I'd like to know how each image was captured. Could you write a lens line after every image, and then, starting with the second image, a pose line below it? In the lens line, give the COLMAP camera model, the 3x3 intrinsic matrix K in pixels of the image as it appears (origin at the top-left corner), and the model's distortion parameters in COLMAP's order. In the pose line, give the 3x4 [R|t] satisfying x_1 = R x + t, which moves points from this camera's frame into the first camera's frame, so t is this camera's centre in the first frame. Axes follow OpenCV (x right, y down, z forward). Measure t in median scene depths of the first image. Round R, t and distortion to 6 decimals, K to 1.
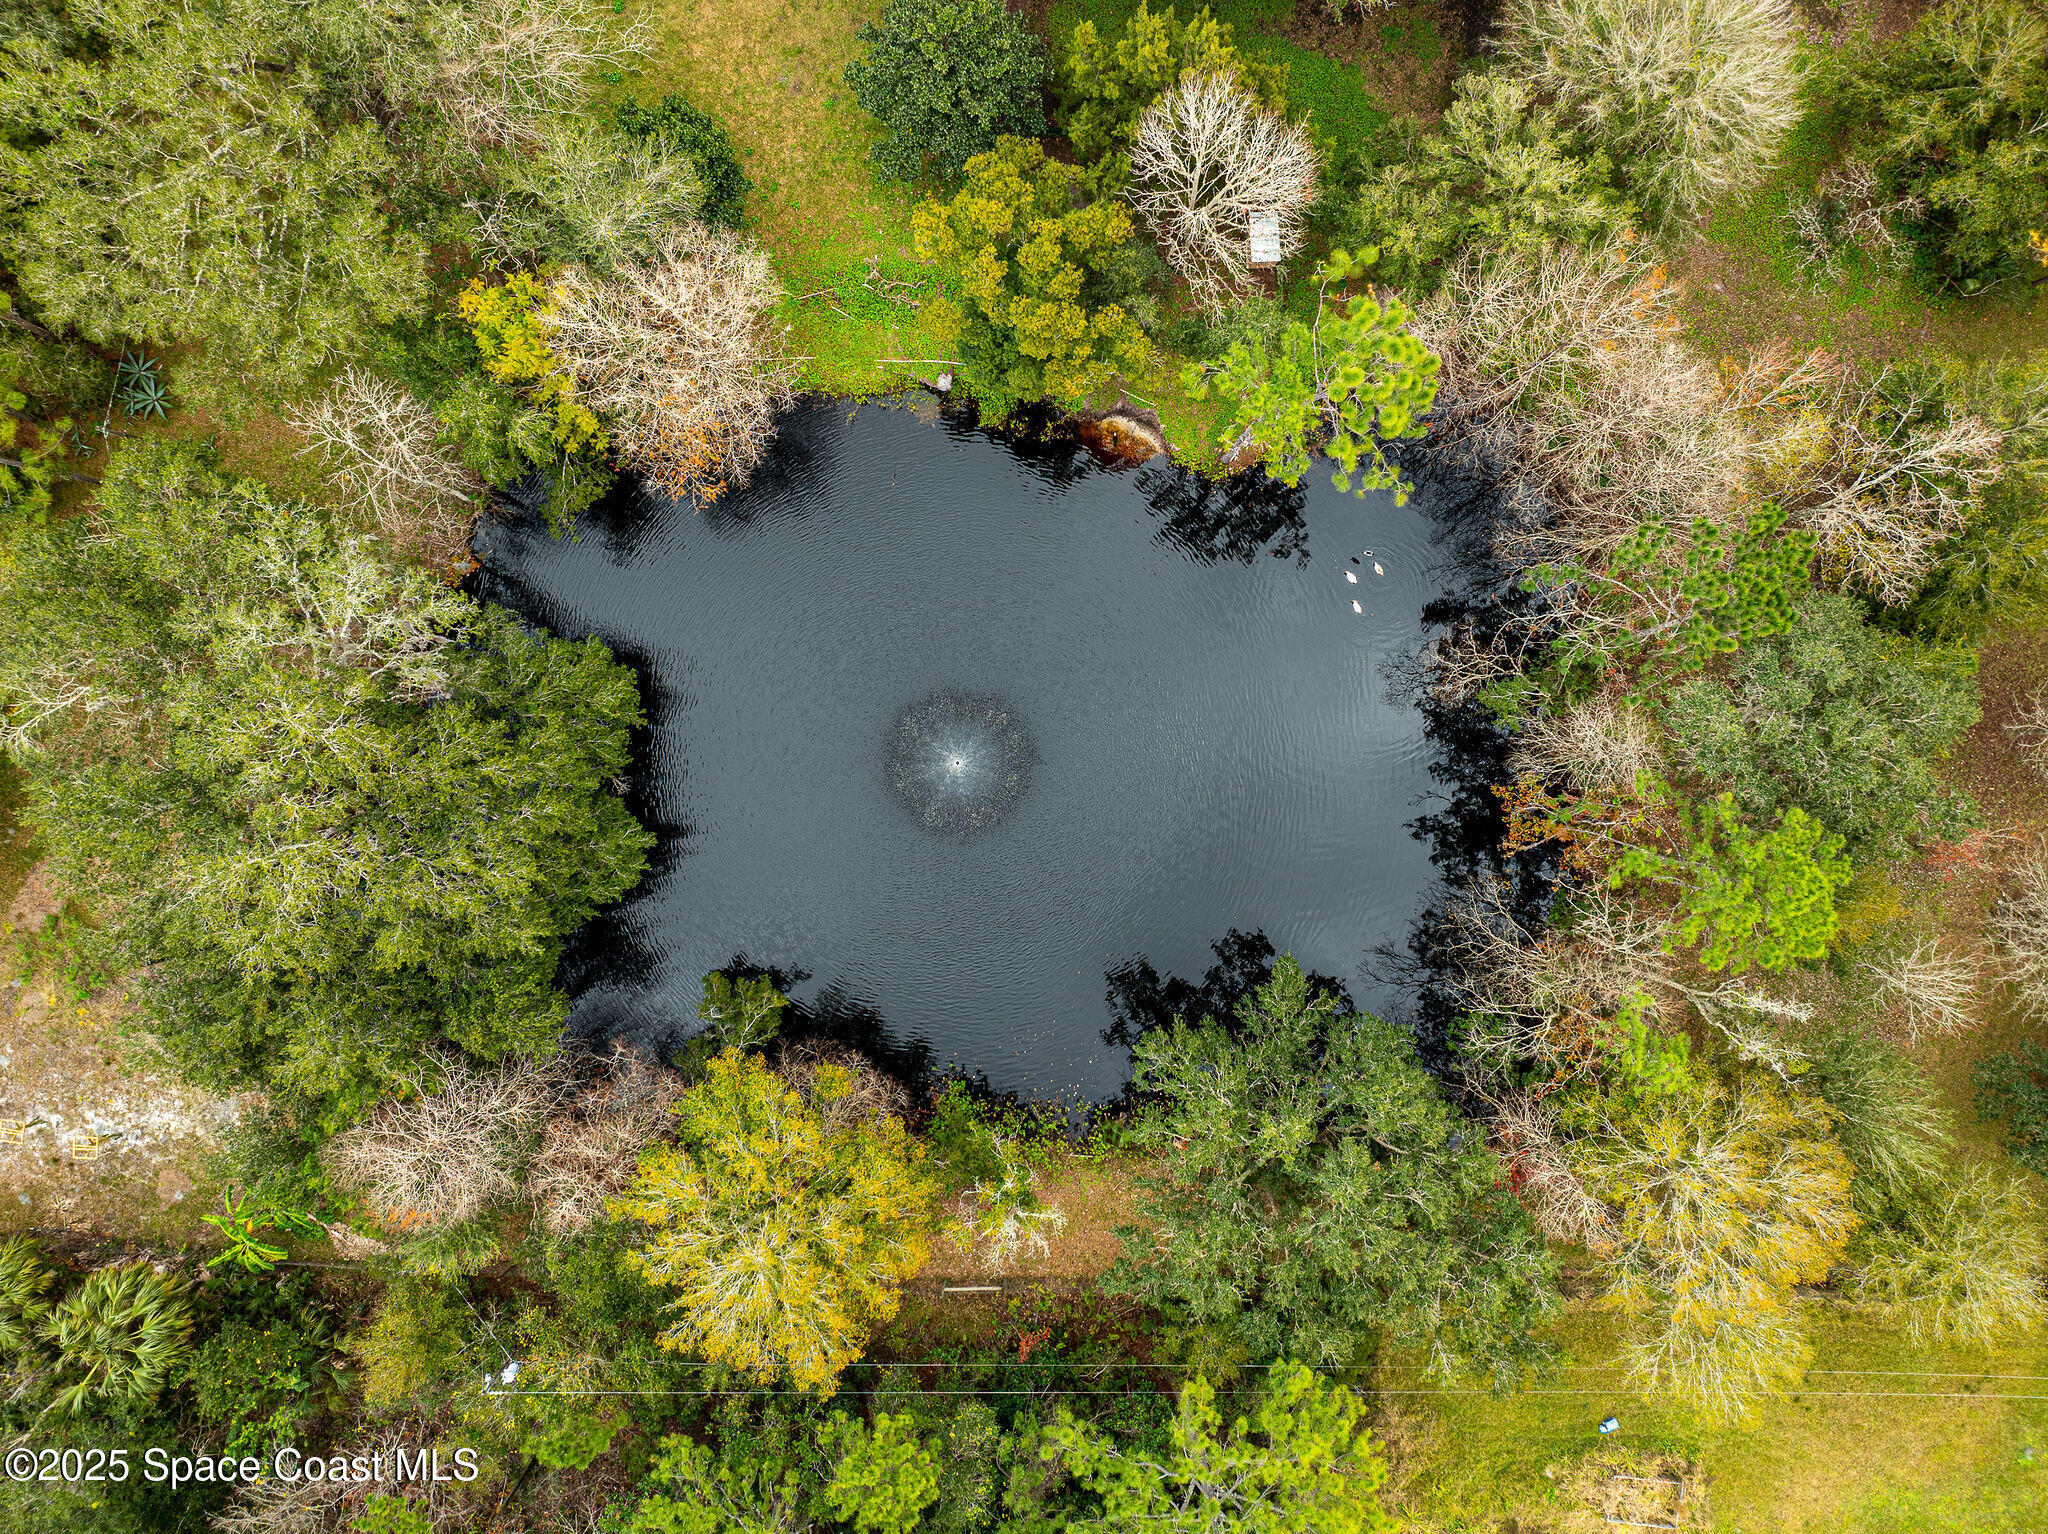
lens RADIAL K [[923.3, 0, 1024.5], [0, 923.3, 721.3], [0, 0, 1]] dist [-0.020658, 0.000014]
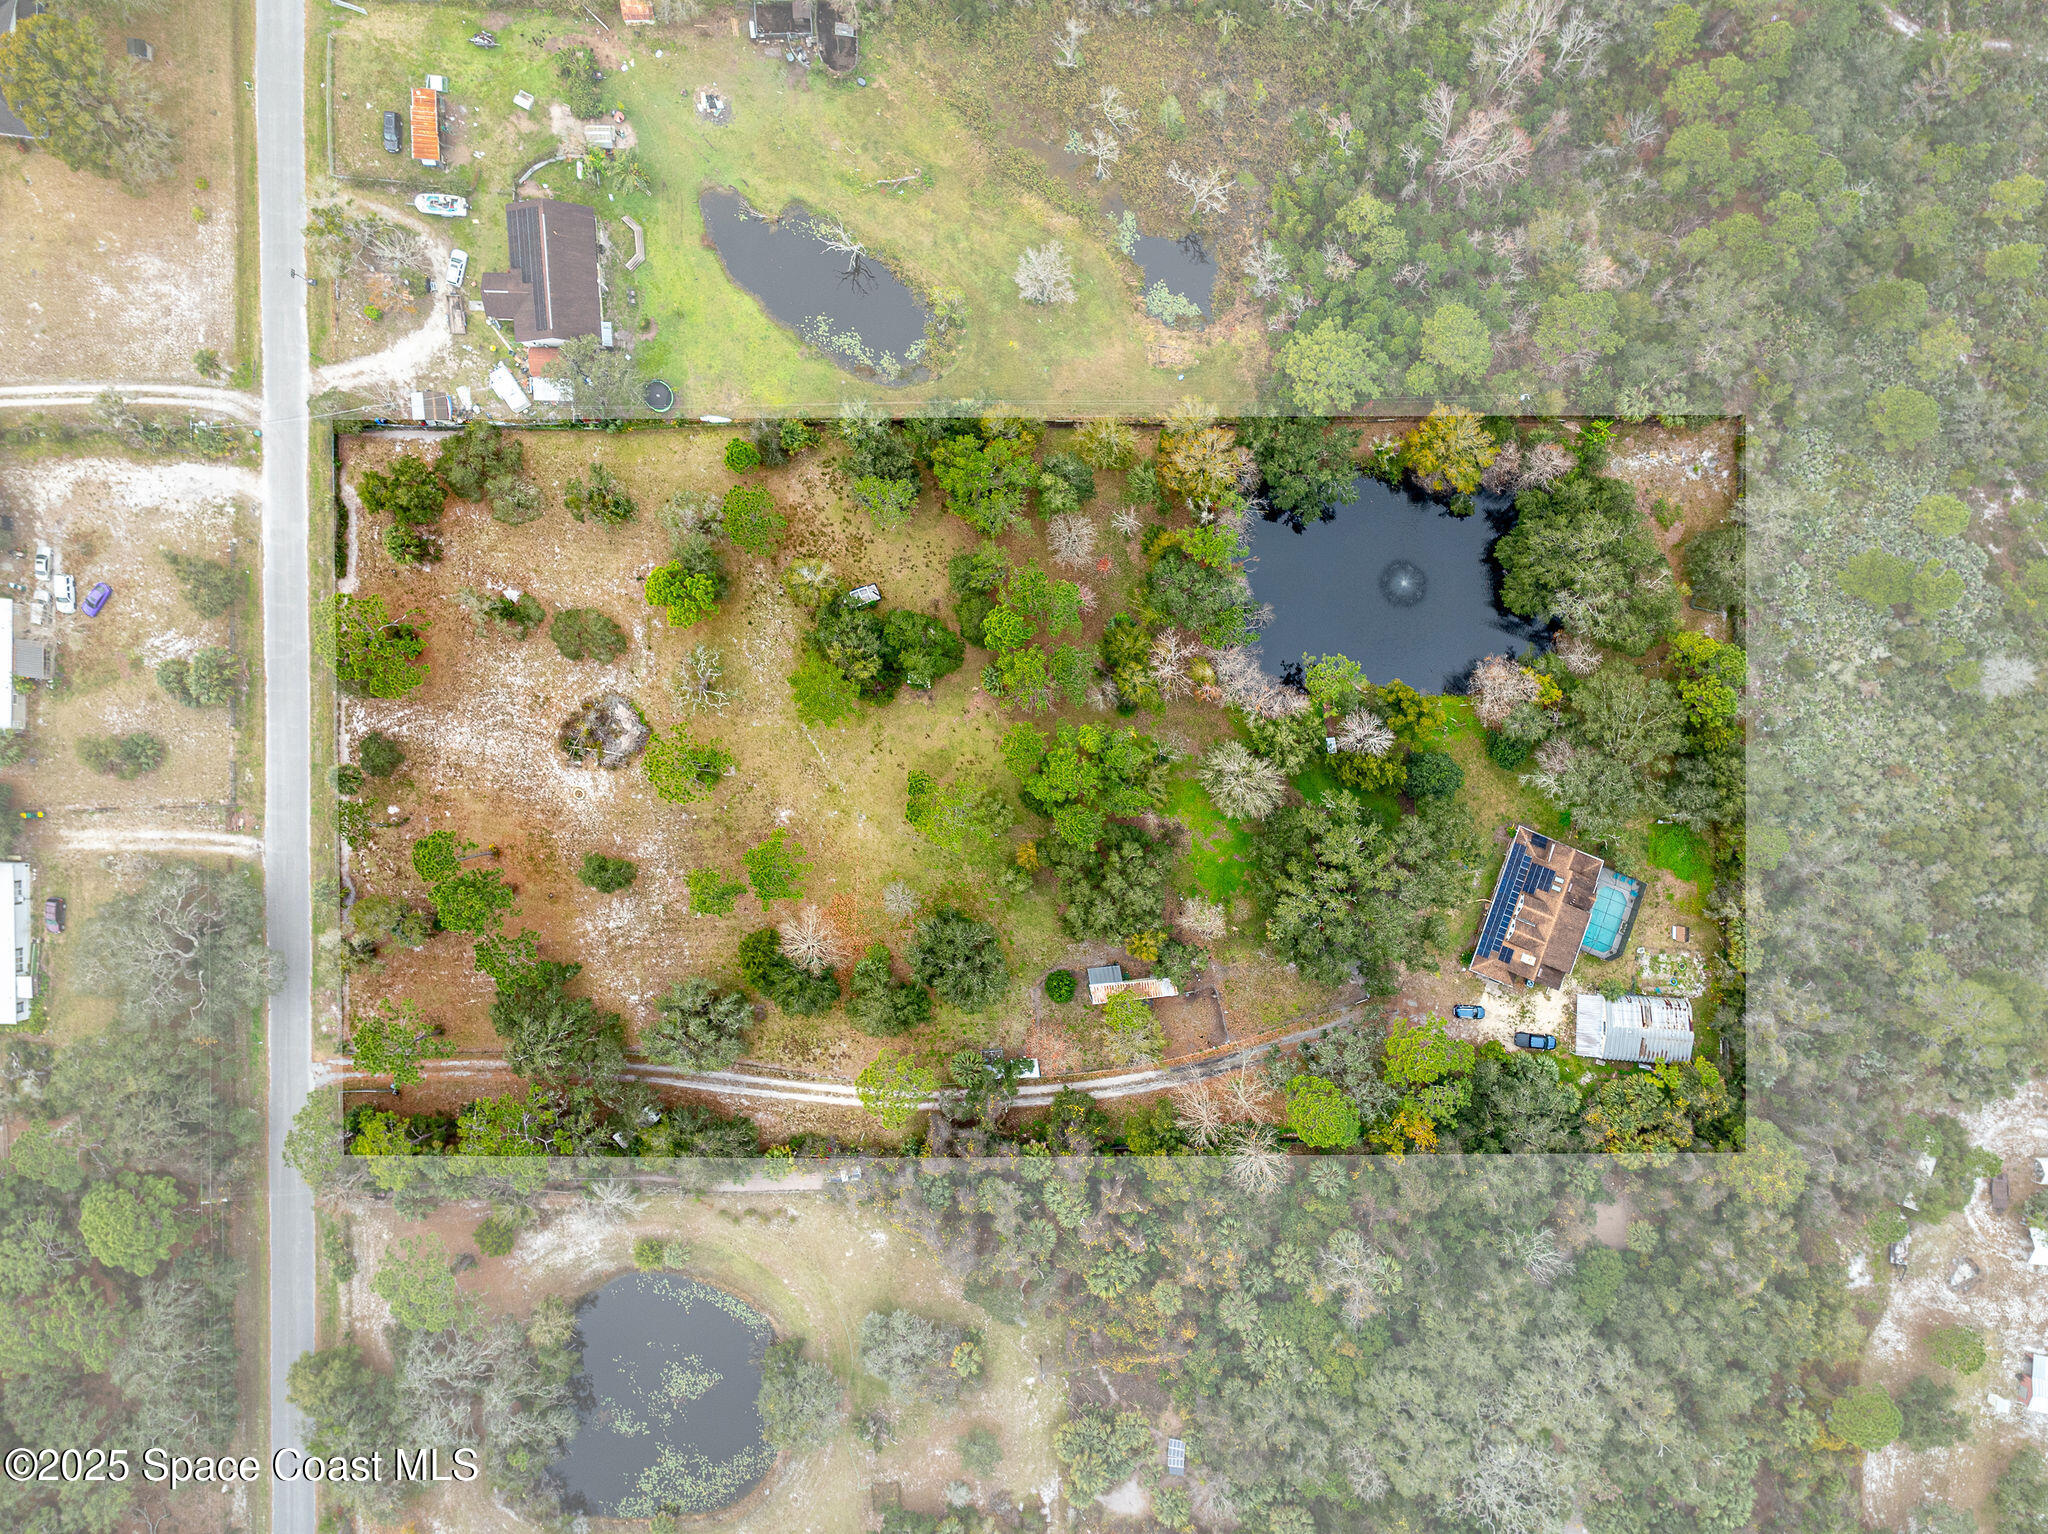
lens RADIAL K [[1421.2, 0, 1024.0], [0, 1421.2, 767.0], [0, 0, 1]] dist [-0.007643, -0.001633]
pose [[-0.989669, 0.051889, -0.133652, 2.161615], [-0.062954, -0.994810, 0.079939, -1.011940], [-0.128810, 0.087527, 0.987799, -4.074242]]
